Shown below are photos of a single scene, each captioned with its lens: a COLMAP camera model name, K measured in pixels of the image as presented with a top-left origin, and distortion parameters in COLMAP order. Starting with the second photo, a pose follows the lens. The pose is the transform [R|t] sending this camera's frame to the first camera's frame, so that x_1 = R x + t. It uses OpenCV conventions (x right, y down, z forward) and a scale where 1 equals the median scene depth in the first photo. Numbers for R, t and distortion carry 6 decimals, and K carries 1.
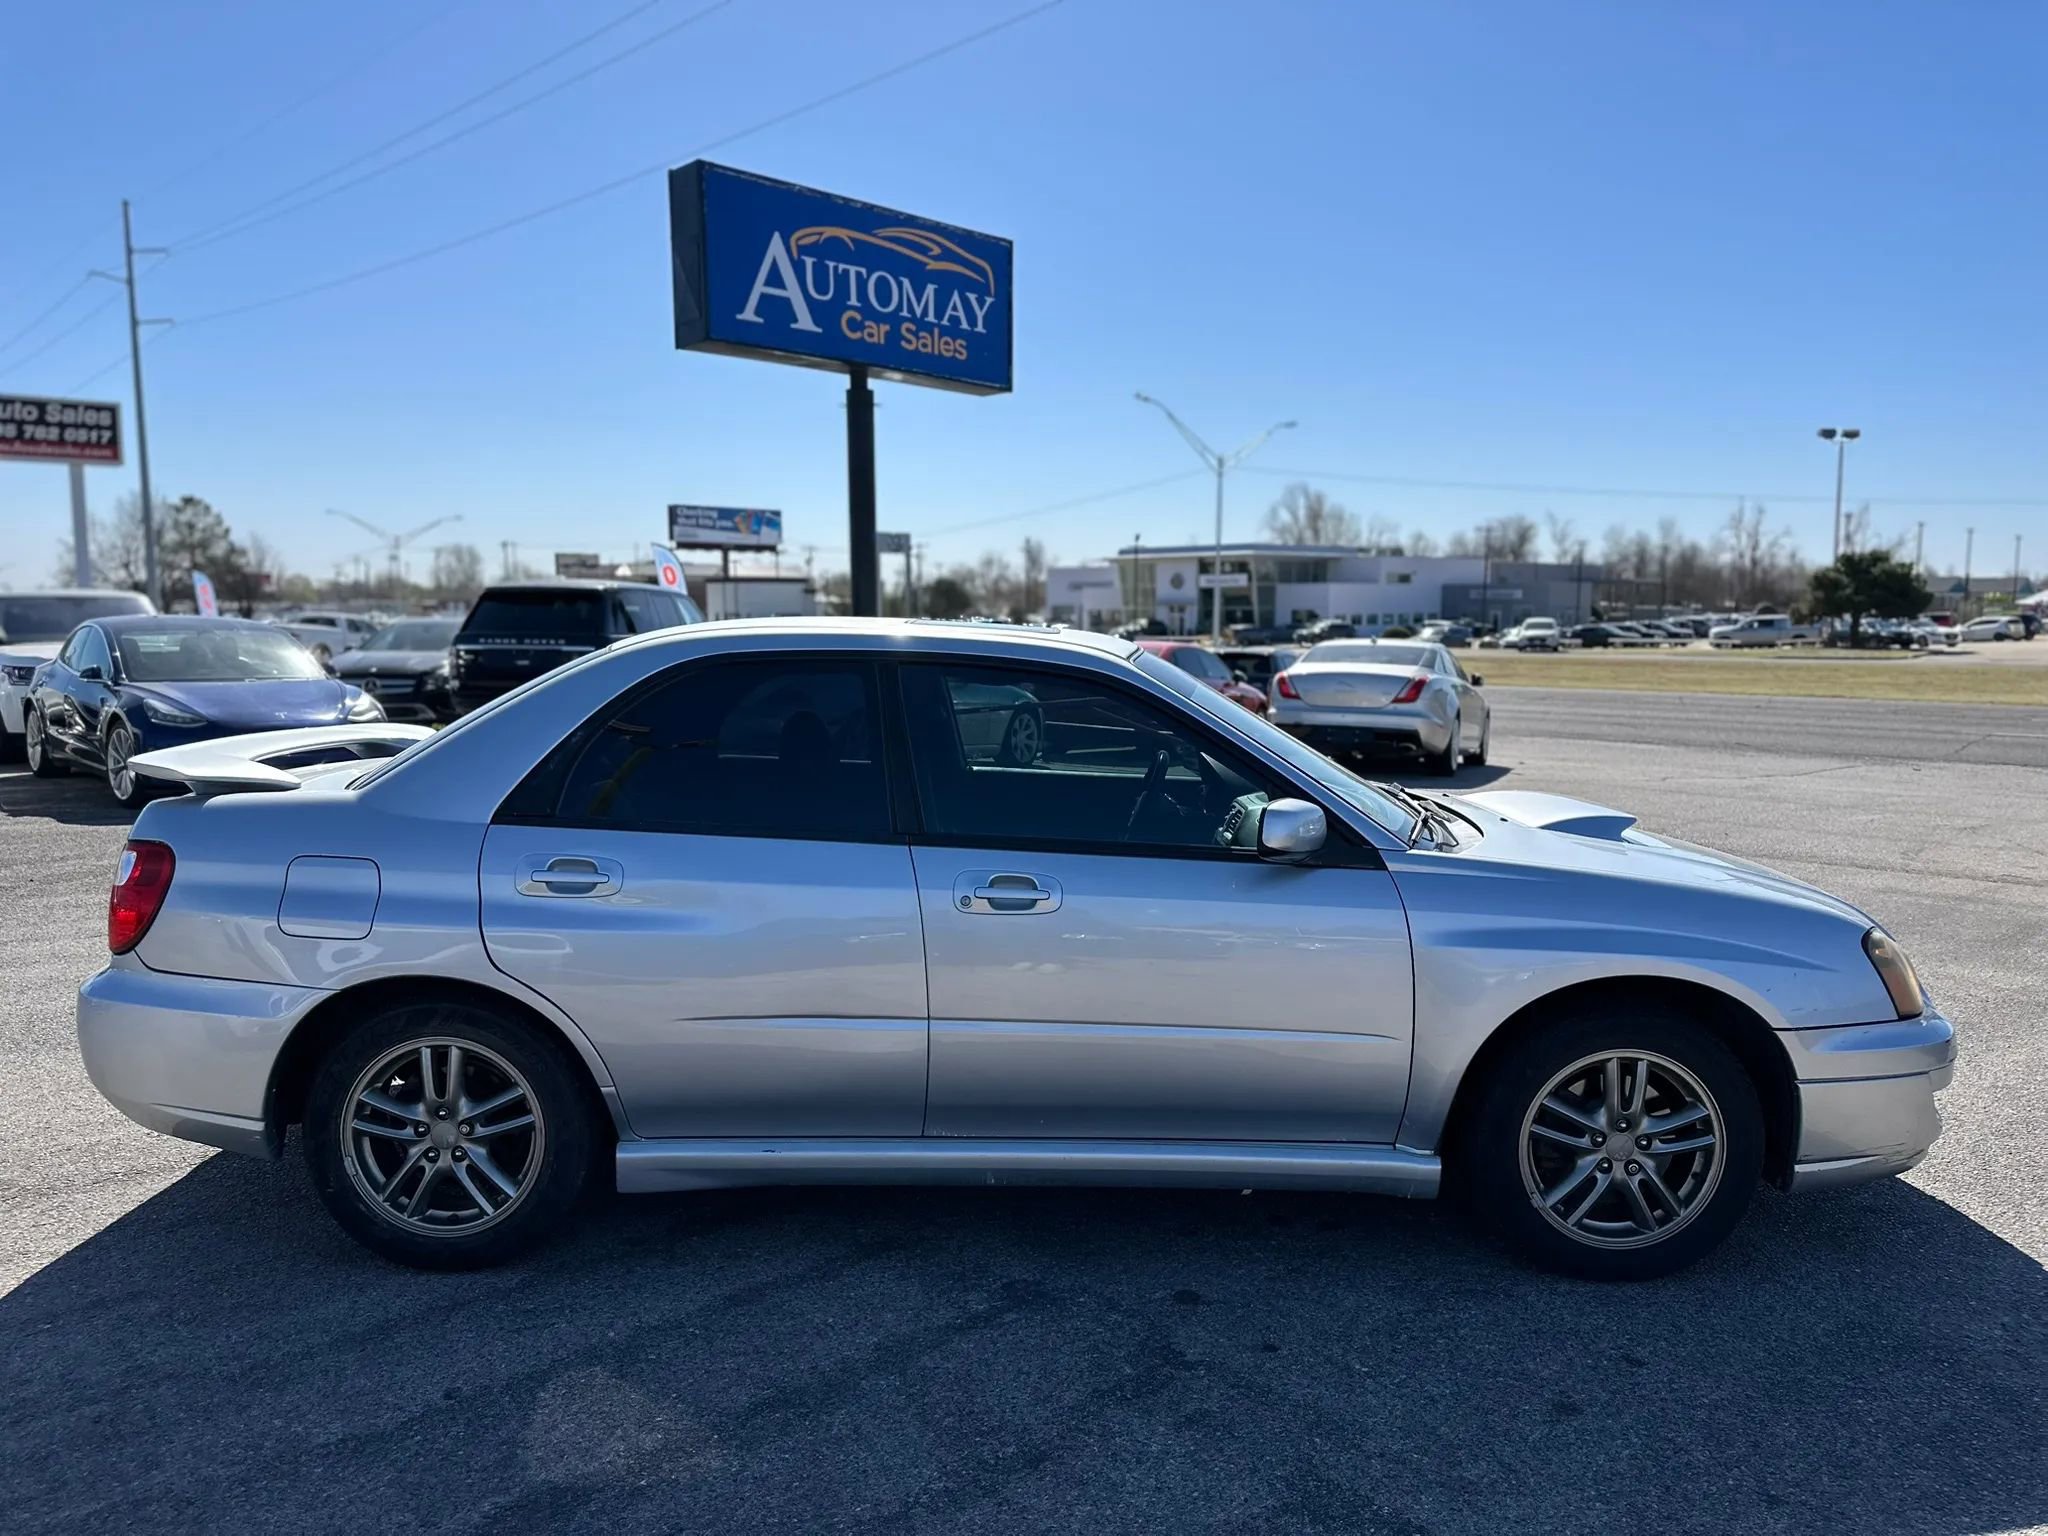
lens RADIAL K [[1473.4, 0, 1021.0], [0, 1473.4, 772.1], [0, 0, 1]] dist [0.026420, -0.036210]
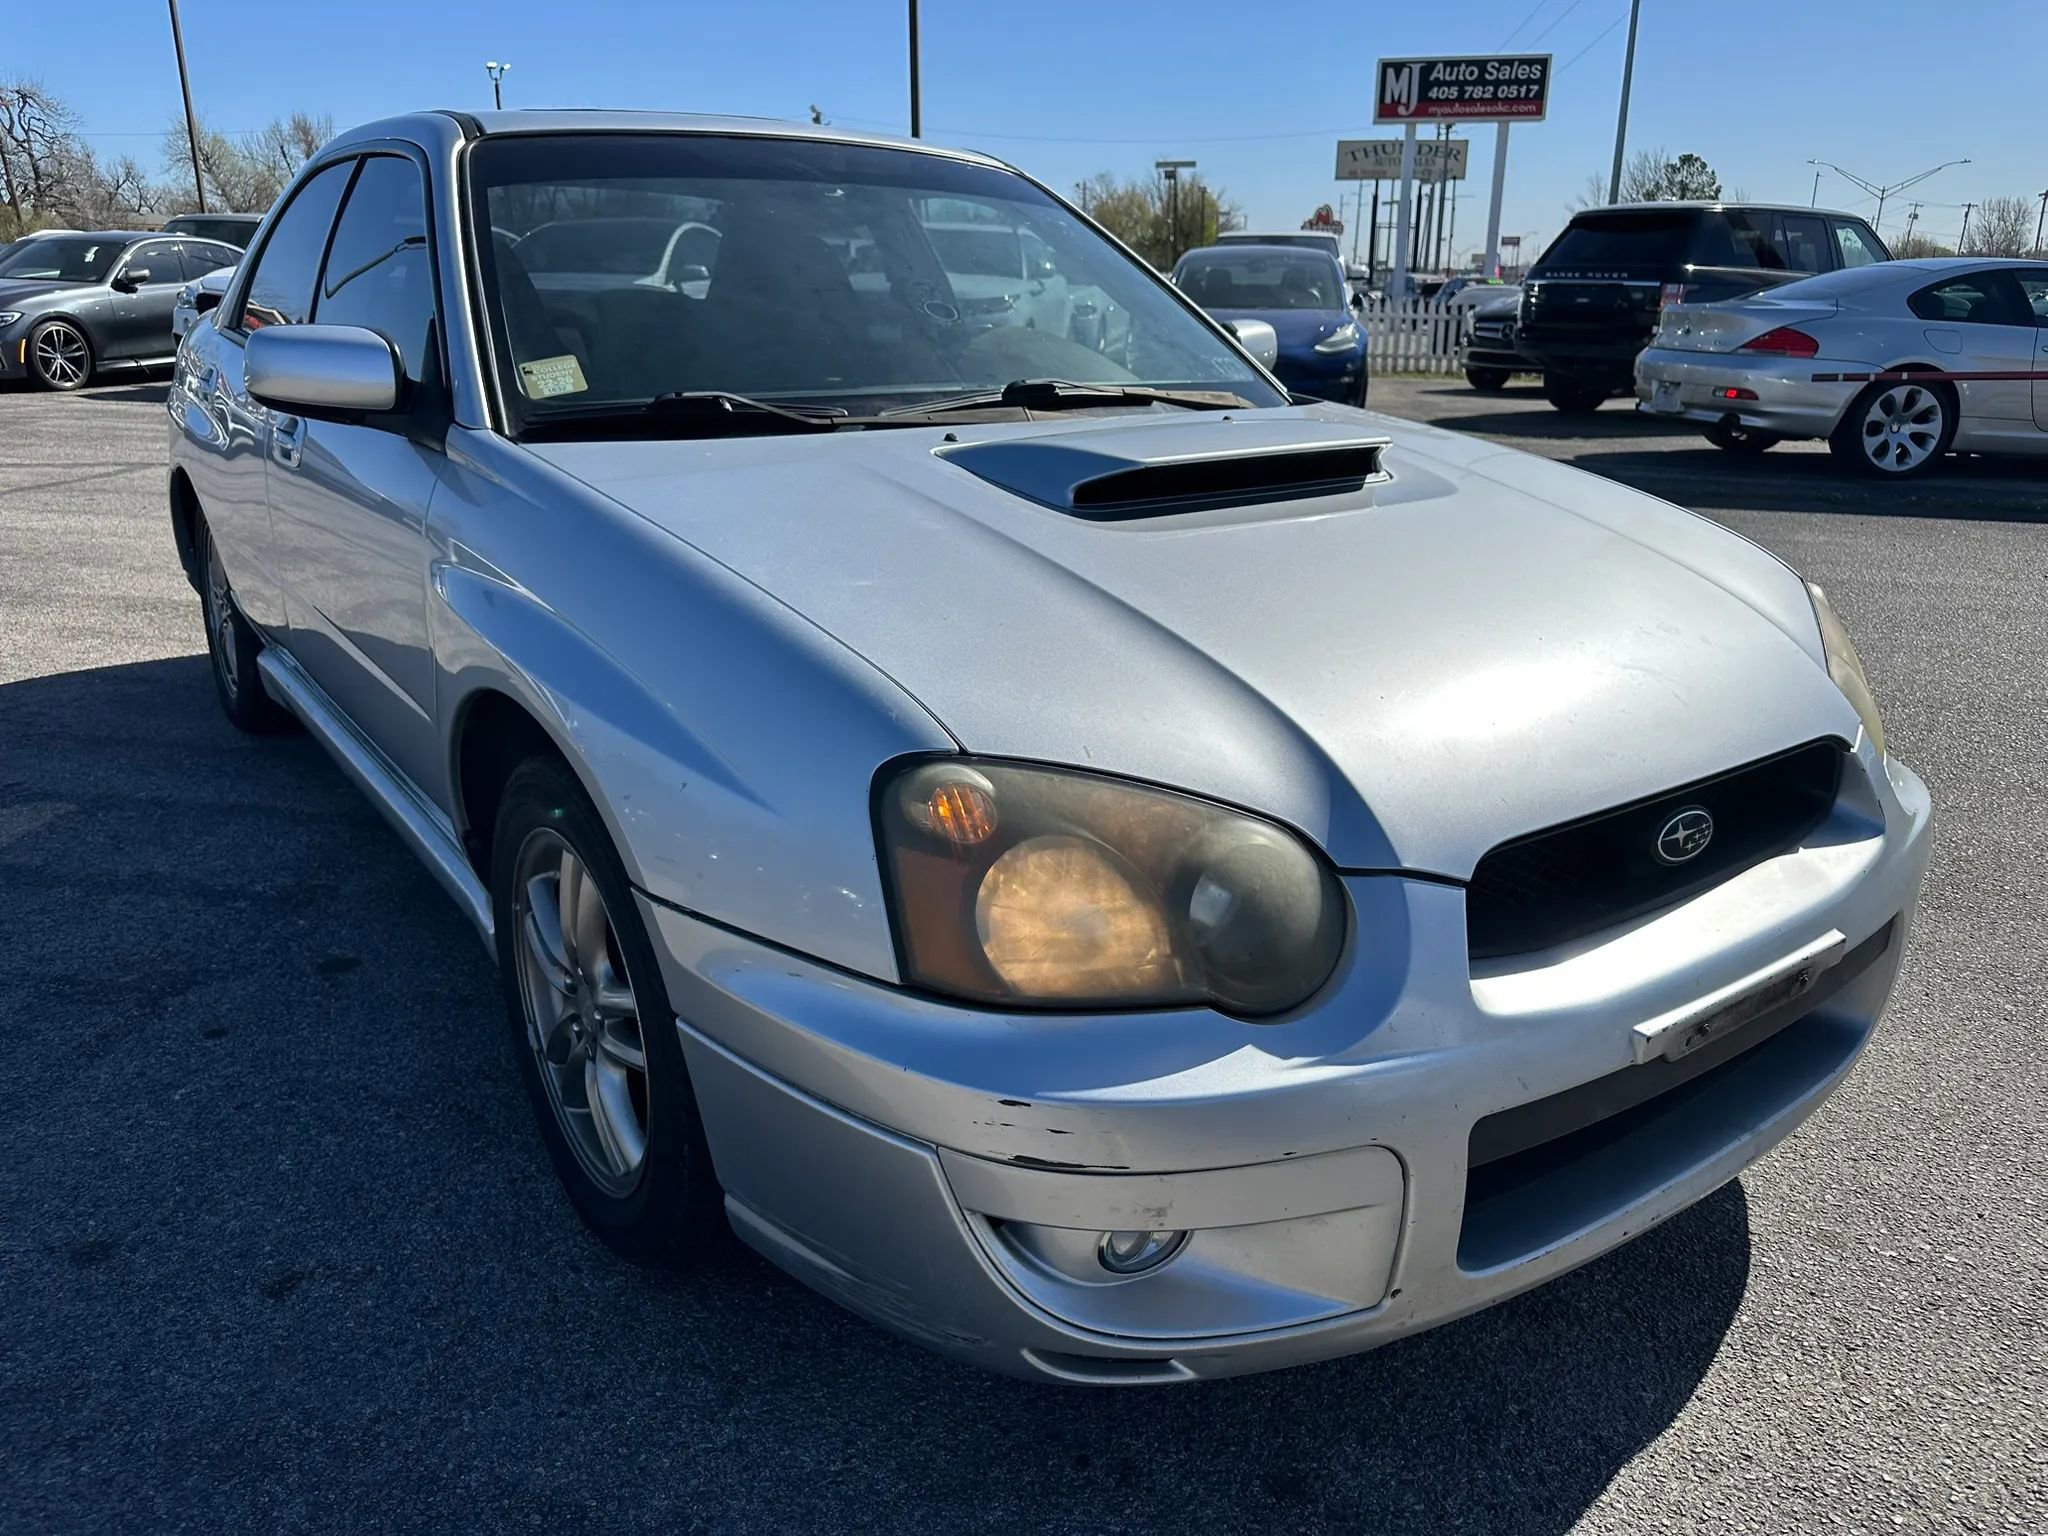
lens RADIAL K [[1473.4, 0, 1020.7], [0, 1473.4, 756.8], [0, 0, 1]] dist [0.026420, -0.036210]
pose [[0.584281, 0.252672, -0.771215, 0.053918], [-0.093818, 0.964955, 0.245070, 0.000824], [0.806111, -0.070836, 0.587510, 0.048826]]
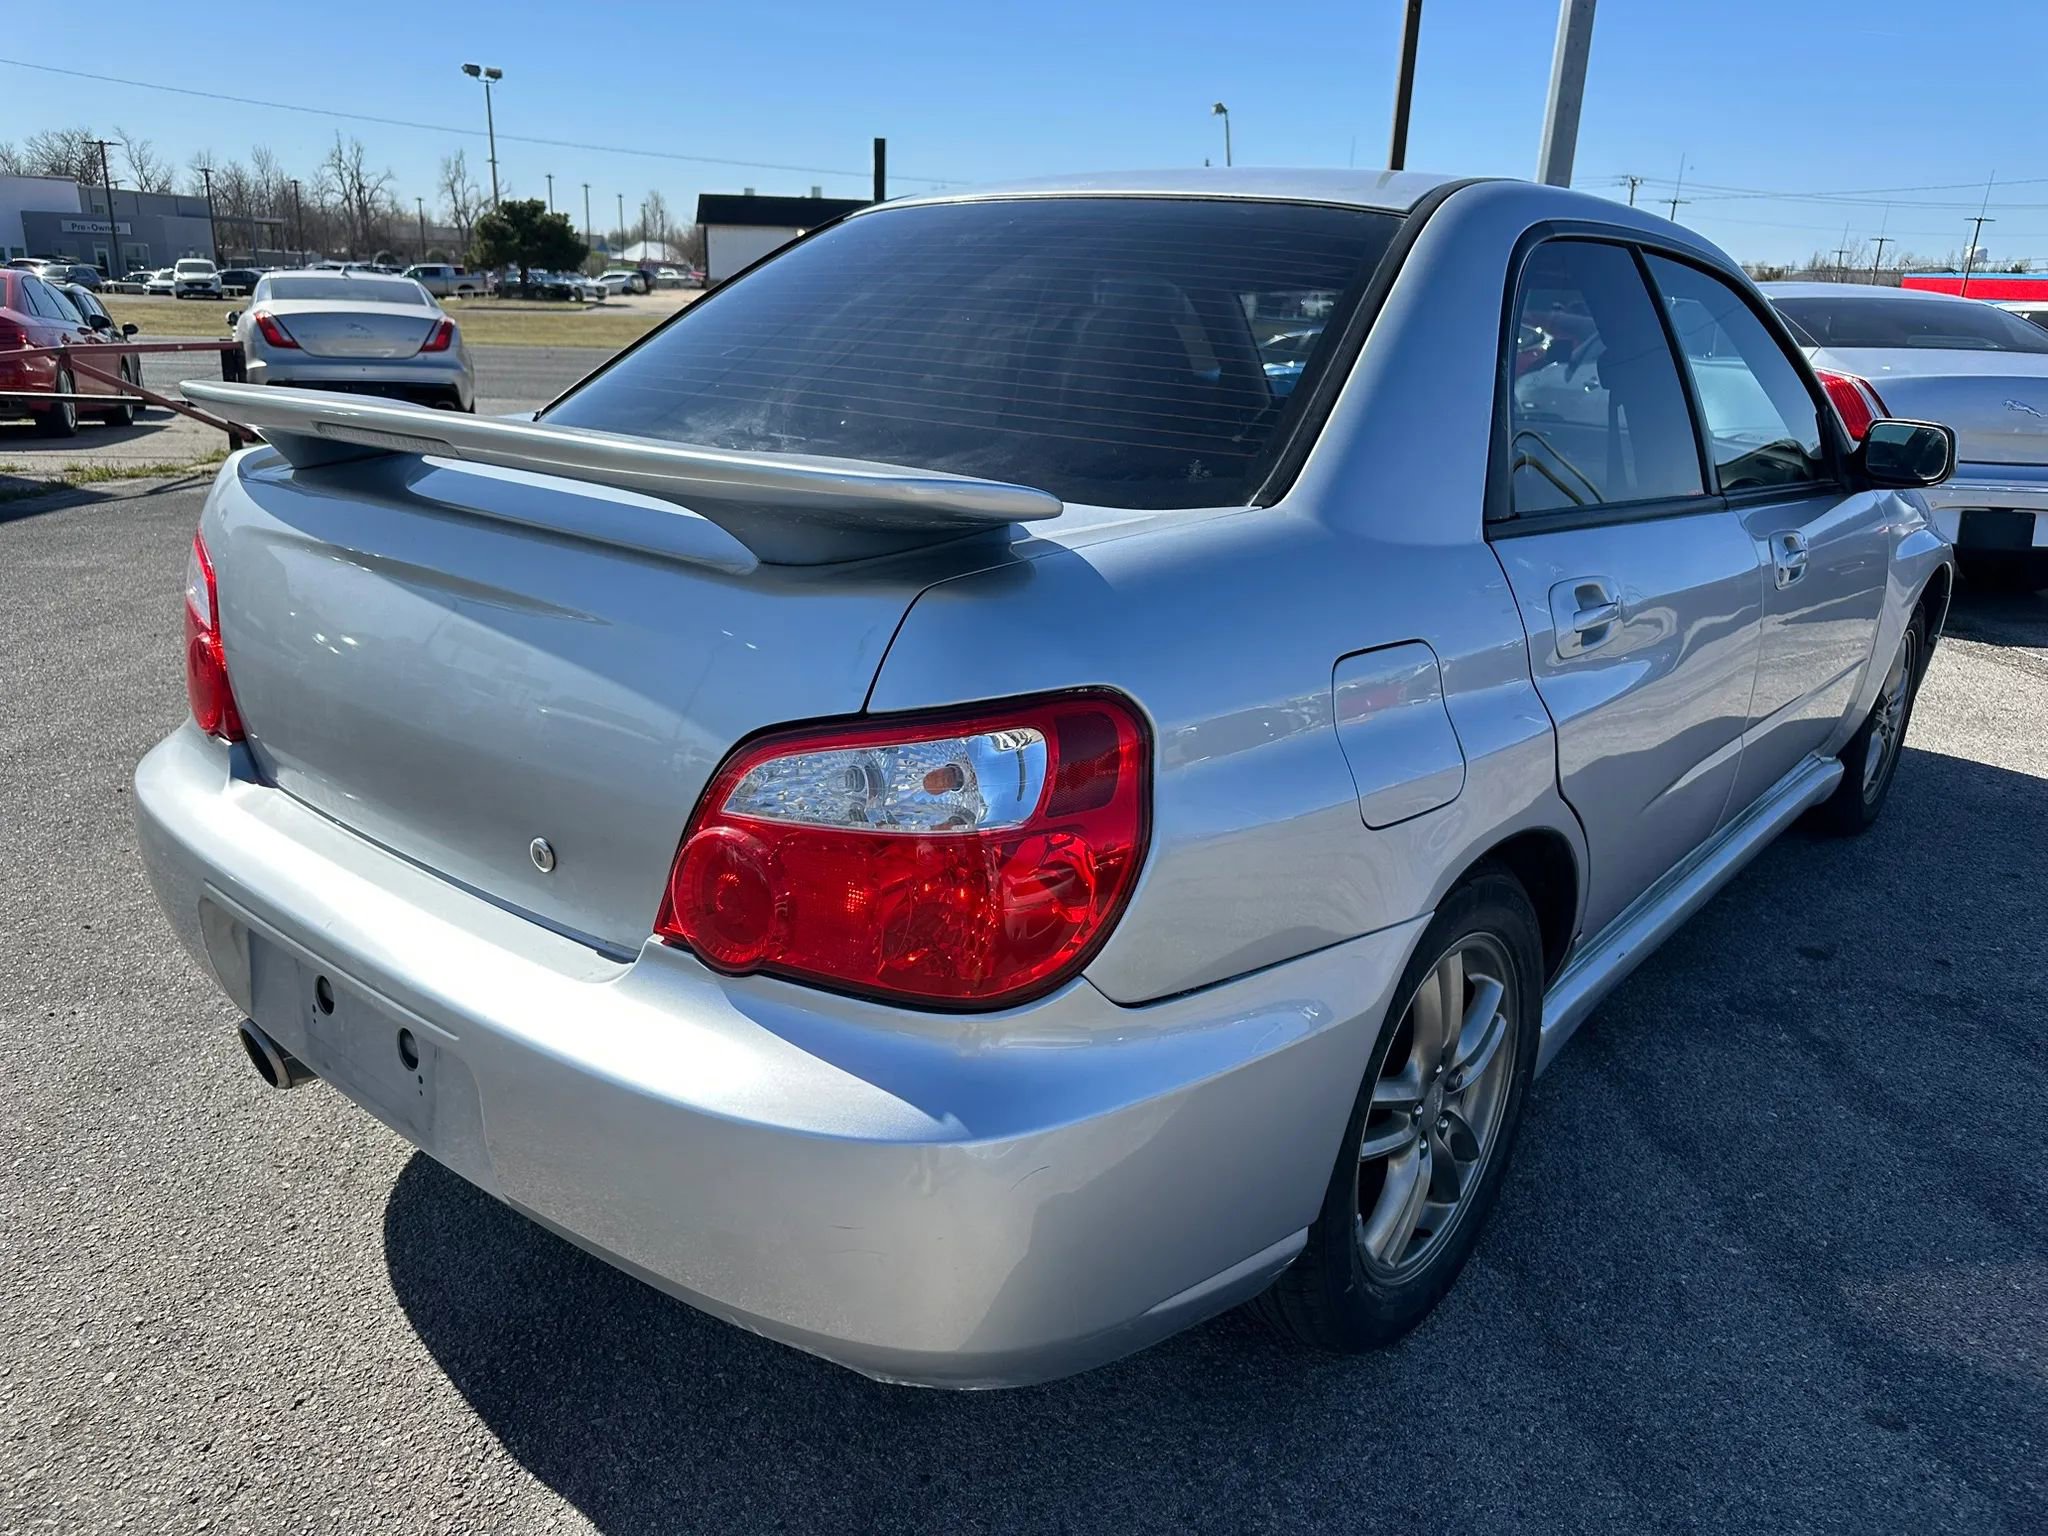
lens RADIAL K [[1473.4, 0, 1027.3], [0, 1473.4, 770.6], [0, 0, 1]] dist [0.026420, -0.036210]
pose [[0.634384, -0.222555, 0.740288, -0.052808], [0.052260, 0.967816, 0.246173, -0.001473], [-0.771249, -0.117480, 0.625598, 0.047114]]
